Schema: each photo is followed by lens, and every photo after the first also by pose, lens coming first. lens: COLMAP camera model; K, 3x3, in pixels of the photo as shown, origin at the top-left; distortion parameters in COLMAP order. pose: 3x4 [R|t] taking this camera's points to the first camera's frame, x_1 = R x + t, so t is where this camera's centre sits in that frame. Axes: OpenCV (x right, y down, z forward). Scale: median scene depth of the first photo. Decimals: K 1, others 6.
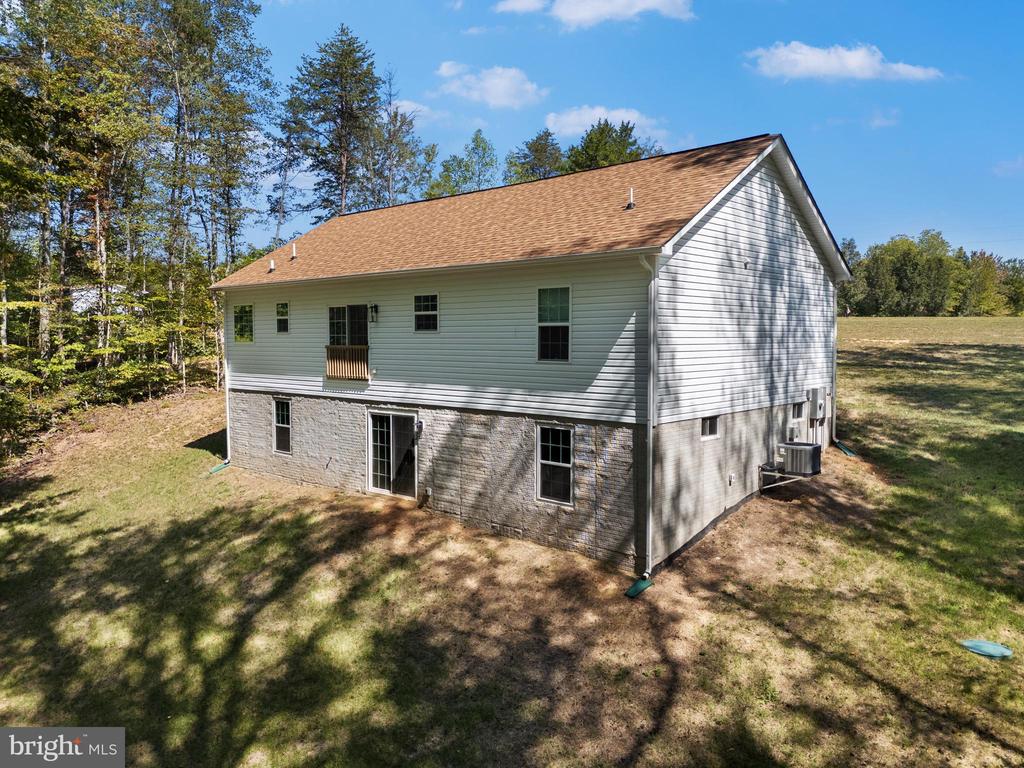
lens RADIAL K [[762.0, 0, 513.7], [0, 762.0, 376.2], [0, 0, 1]] dist [0.102887, -0.134263]
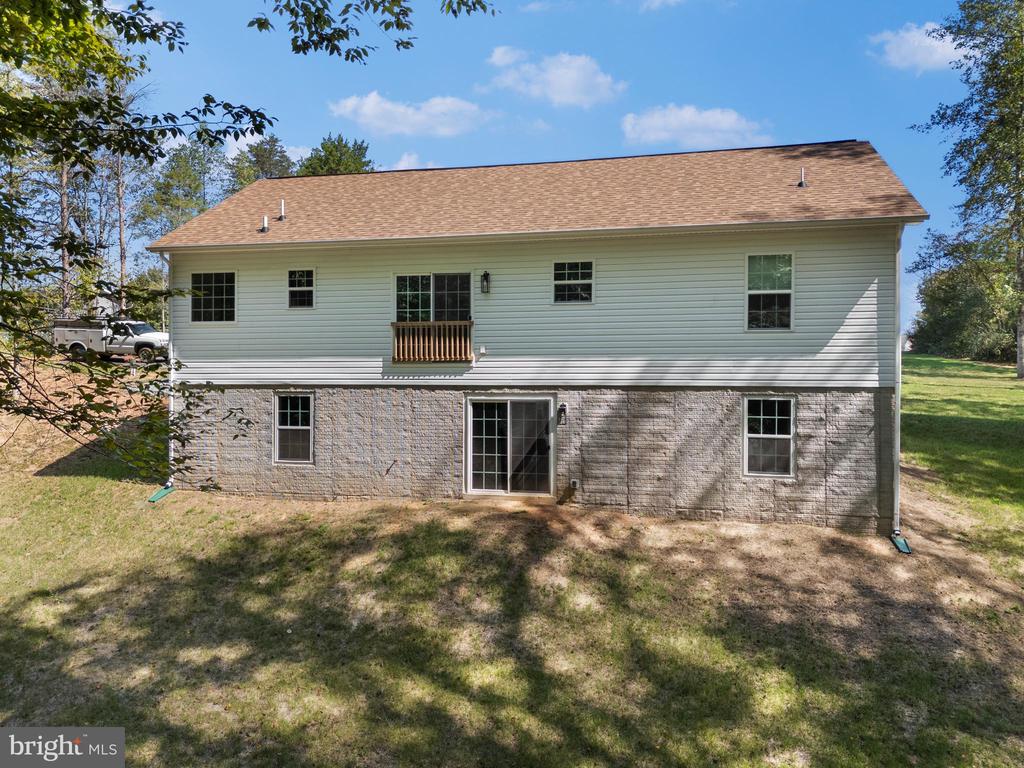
lens RADIAL K [[773.2, 0, 512.0], [0, 773.2, 384.0], [0, 0, 1]] dist [0.095787, -0.141852]
pose [[0.871678, 0.002780, 0.490071, -0.616204], [0.020400, 0.998911, -0.041951, 0.071924], [-0.489654, 0.046565, 0.870673, 0.252820]]
